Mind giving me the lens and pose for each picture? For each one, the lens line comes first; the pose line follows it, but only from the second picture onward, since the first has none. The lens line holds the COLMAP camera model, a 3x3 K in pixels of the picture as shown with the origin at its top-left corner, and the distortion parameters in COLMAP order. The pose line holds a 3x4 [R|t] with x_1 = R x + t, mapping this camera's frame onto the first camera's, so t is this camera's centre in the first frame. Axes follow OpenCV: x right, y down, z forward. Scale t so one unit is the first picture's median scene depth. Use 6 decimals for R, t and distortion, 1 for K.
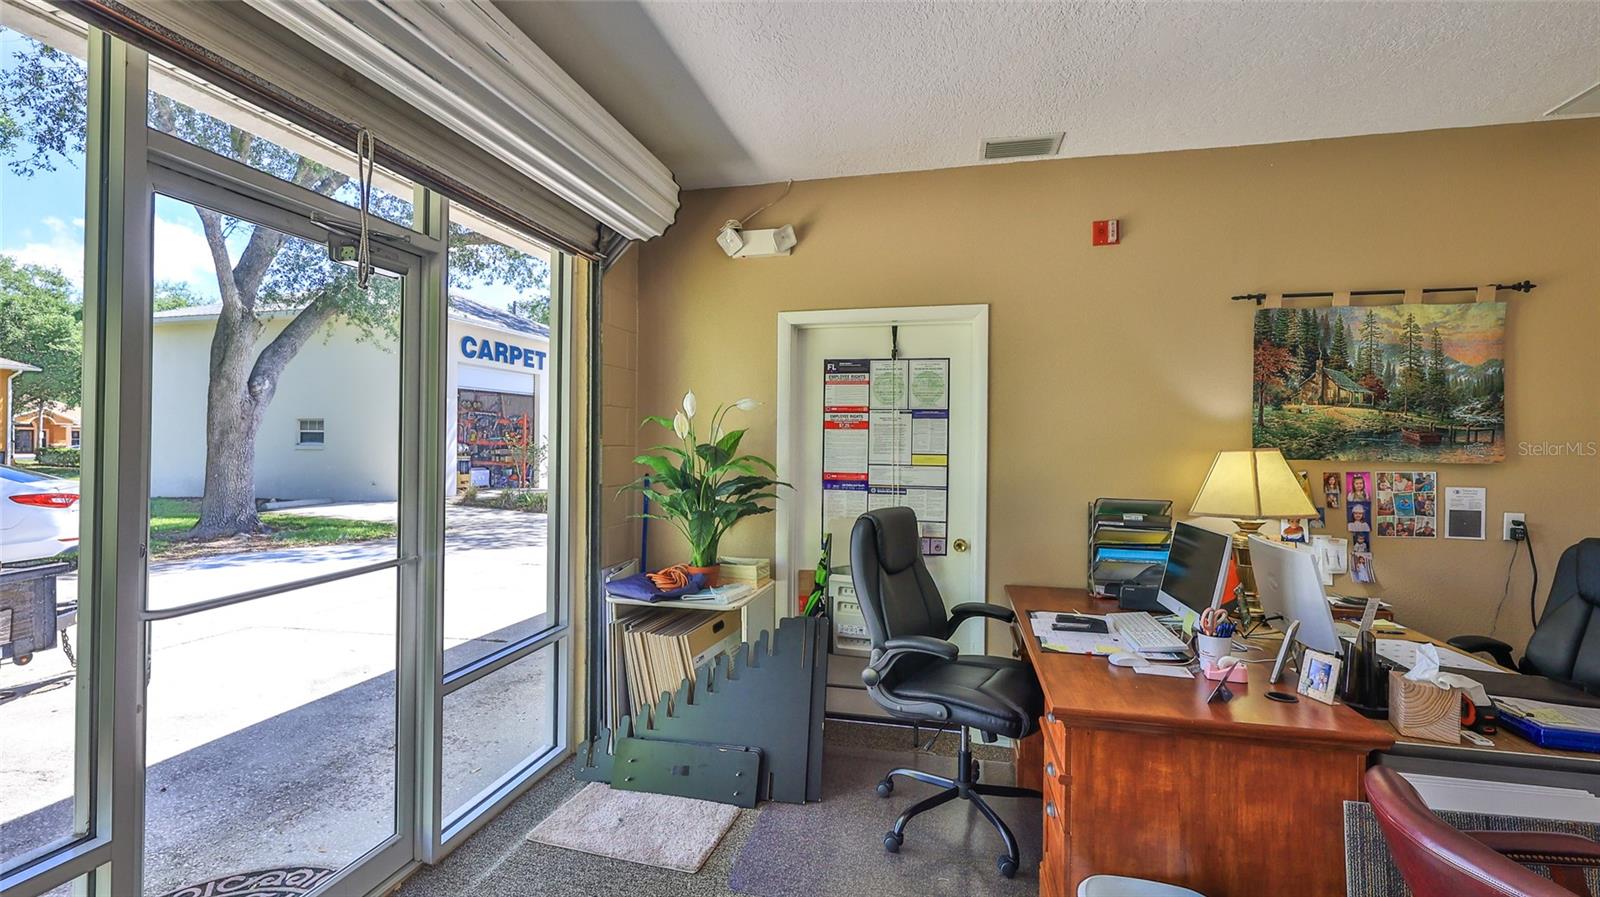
lens RADIAL K [[717.7, 0, 852.5], [0, 717.7, 439.3], [0, 0, 1]] dist [0.002872, -0.000496]
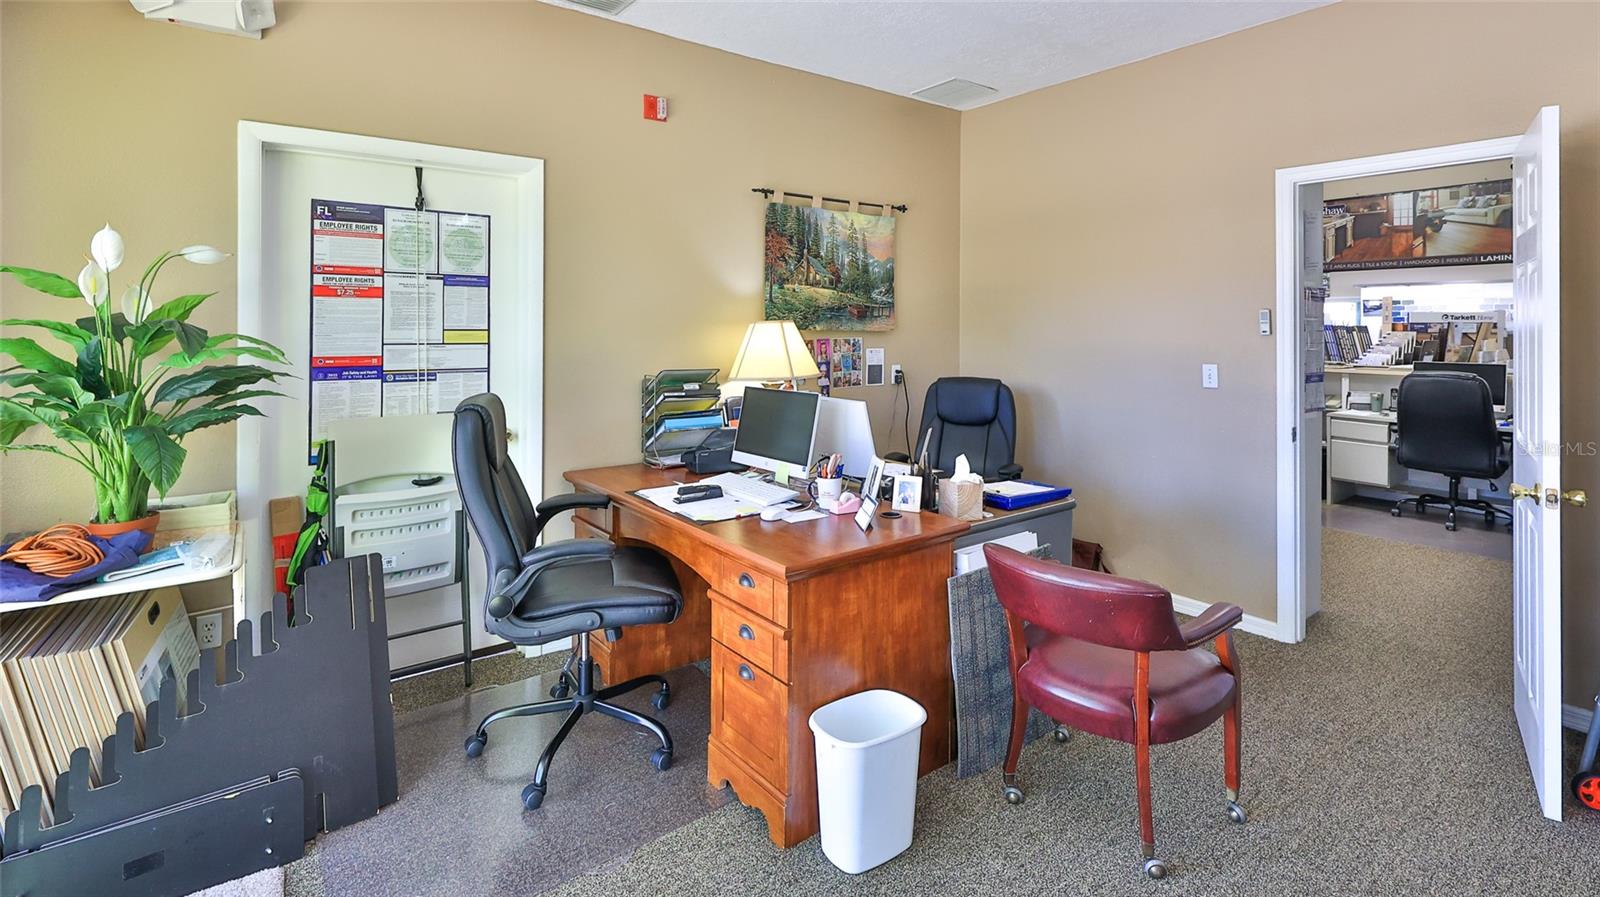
lens RADIAL K [[717.7, 0, 832.3], [0, 717.7, 321.6], [0, 0, 1]] dist [0.002872, -0.000496]
pose [[0.660358, -0.004964, 0.750934, -0.248902], [-0.000448, 0.999975, 0.007004, 0.005742], [-0.750951, -0.004962, 0.660340, 0.146625]]
